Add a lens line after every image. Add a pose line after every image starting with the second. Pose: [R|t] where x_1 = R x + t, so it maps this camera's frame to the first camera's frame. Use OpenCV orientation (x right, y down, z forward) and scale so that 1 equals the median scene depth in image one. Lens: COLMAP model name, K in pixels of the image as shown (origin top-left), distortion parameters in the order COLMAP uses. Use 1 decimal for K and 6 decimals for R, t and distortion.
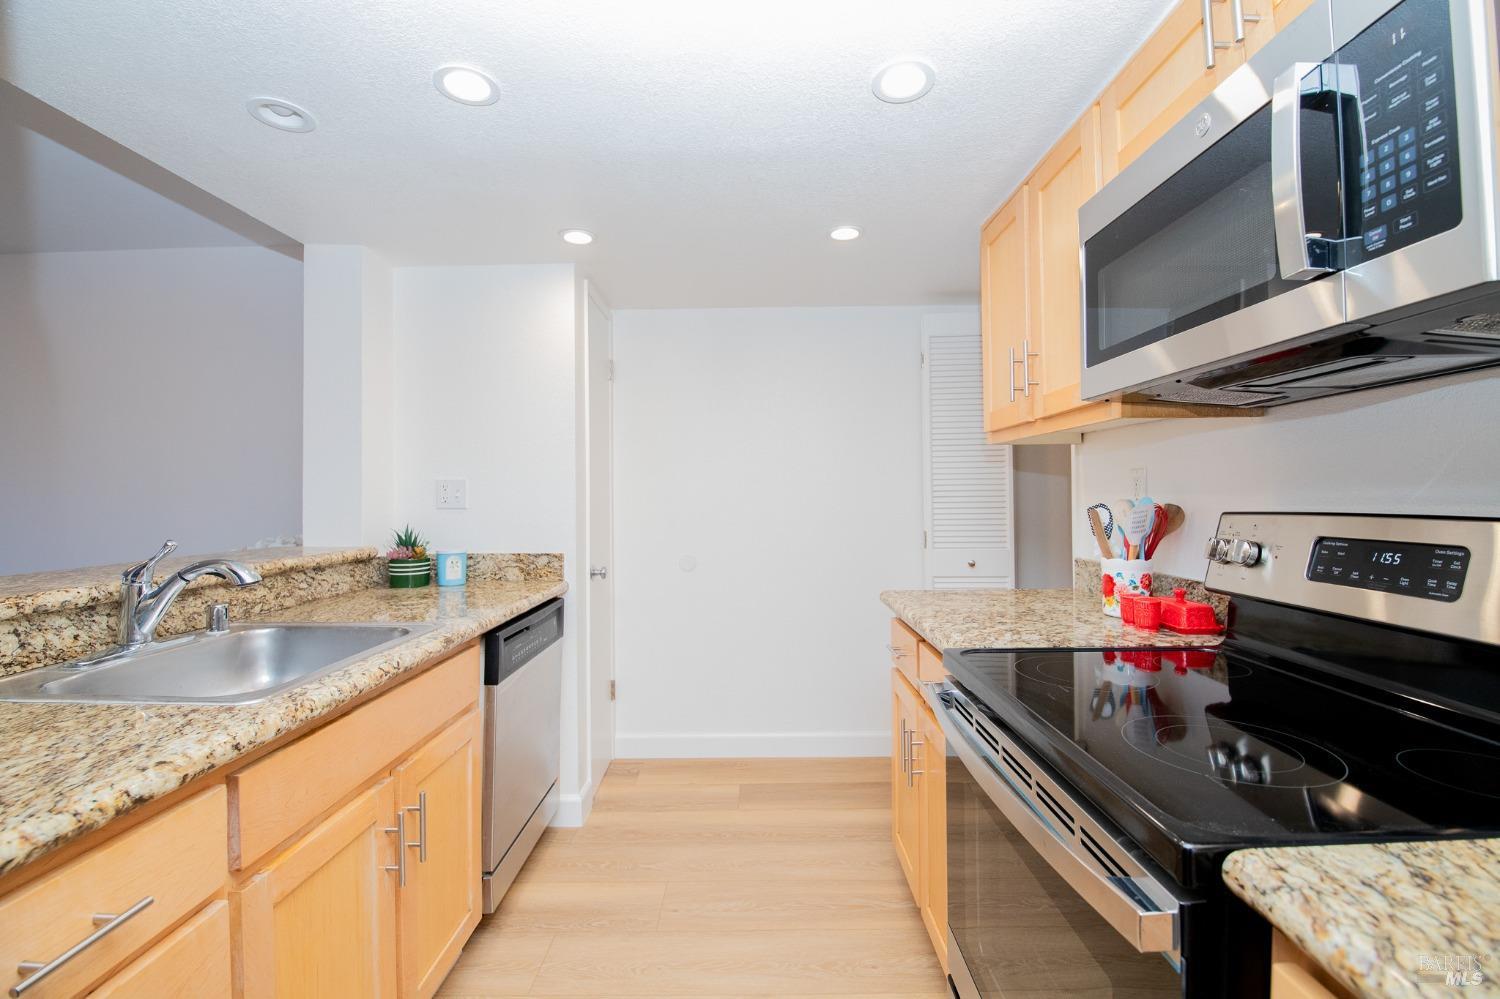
lens RADIAL K [[645.0, 0, 746.5], [0, 645.0, 500.5], [0, 0, 1]] dist [-0.002129, -0.010204]
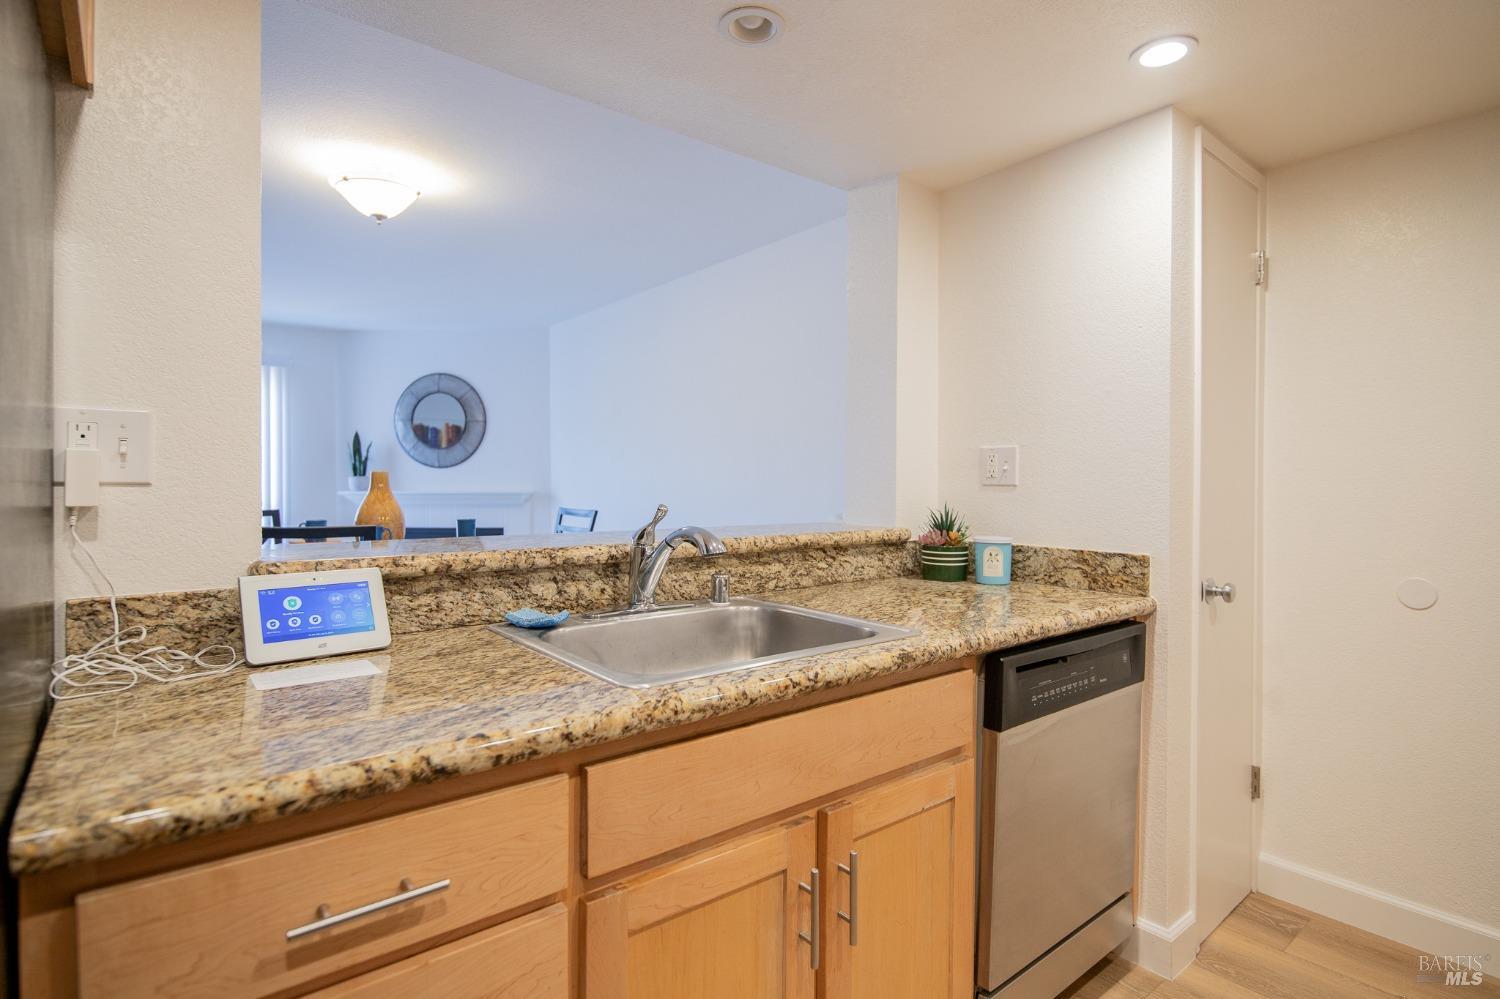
lens RADIAL K [[753.7, 0, 749.1], [0, 753.7, 491.9], [0, 0, 1]] dist [0.002061, 0.000083]
pose [[0.636358, 0.020779, -0.771114, 0.094230], [-0.015818, 0.999778, 0.013887, 0.023410], [0.771232, 0.003360, 0.636545, 0.358638]]
